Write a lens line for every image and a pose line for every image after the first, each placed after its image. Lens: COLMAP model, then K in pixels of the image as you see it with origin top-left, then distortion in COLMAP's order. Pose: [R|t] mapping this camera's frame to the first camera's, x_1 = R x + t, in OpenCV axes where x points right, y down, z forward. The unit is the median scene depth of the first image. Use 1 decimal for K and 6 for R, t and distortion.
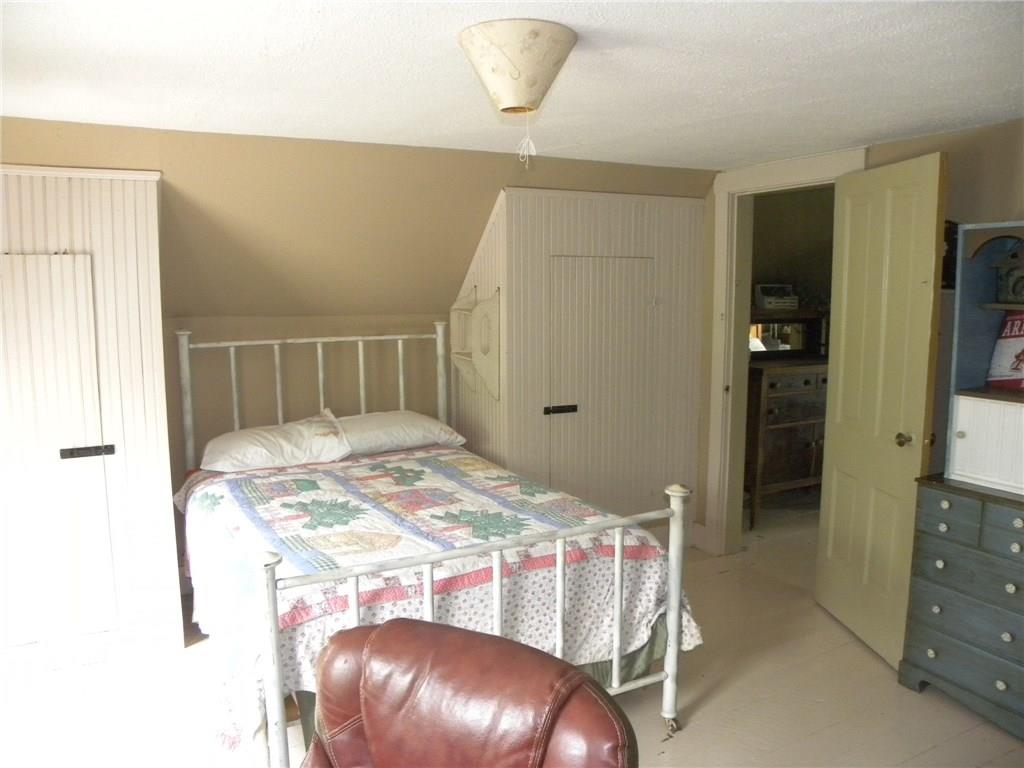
lens RADIAL K [[801.6, 0, 512.0], [0, 801.6, 384.0], [0, 0, 1]] dist [-0.136221, 0.097543]
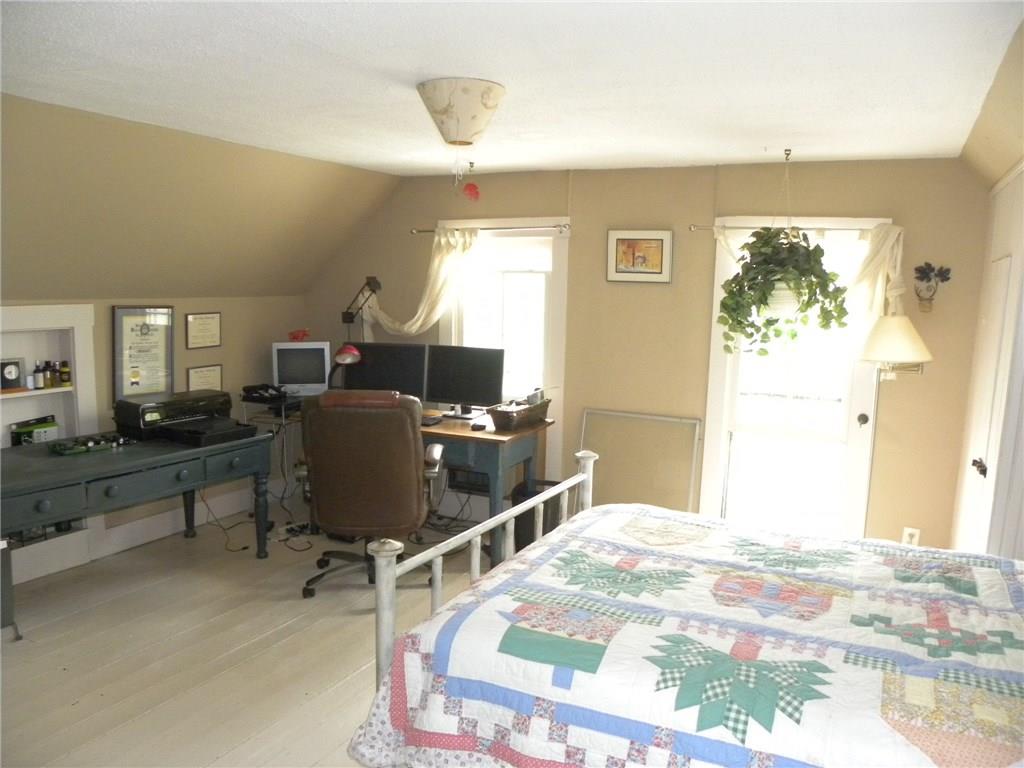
lens RADIAL K [[801.6, 0, 512.0], [0, 801.6, 384.0], [0, 0, 1]] dist [-0.136221, 0.097543]
pose [[-0.820695, 0.046942, -0.569435, 0.441692], [-0.102952, 0.968158, 0.228191, -0.162889], [0.562014, 0.245899, -0.789730, 1.354433]]
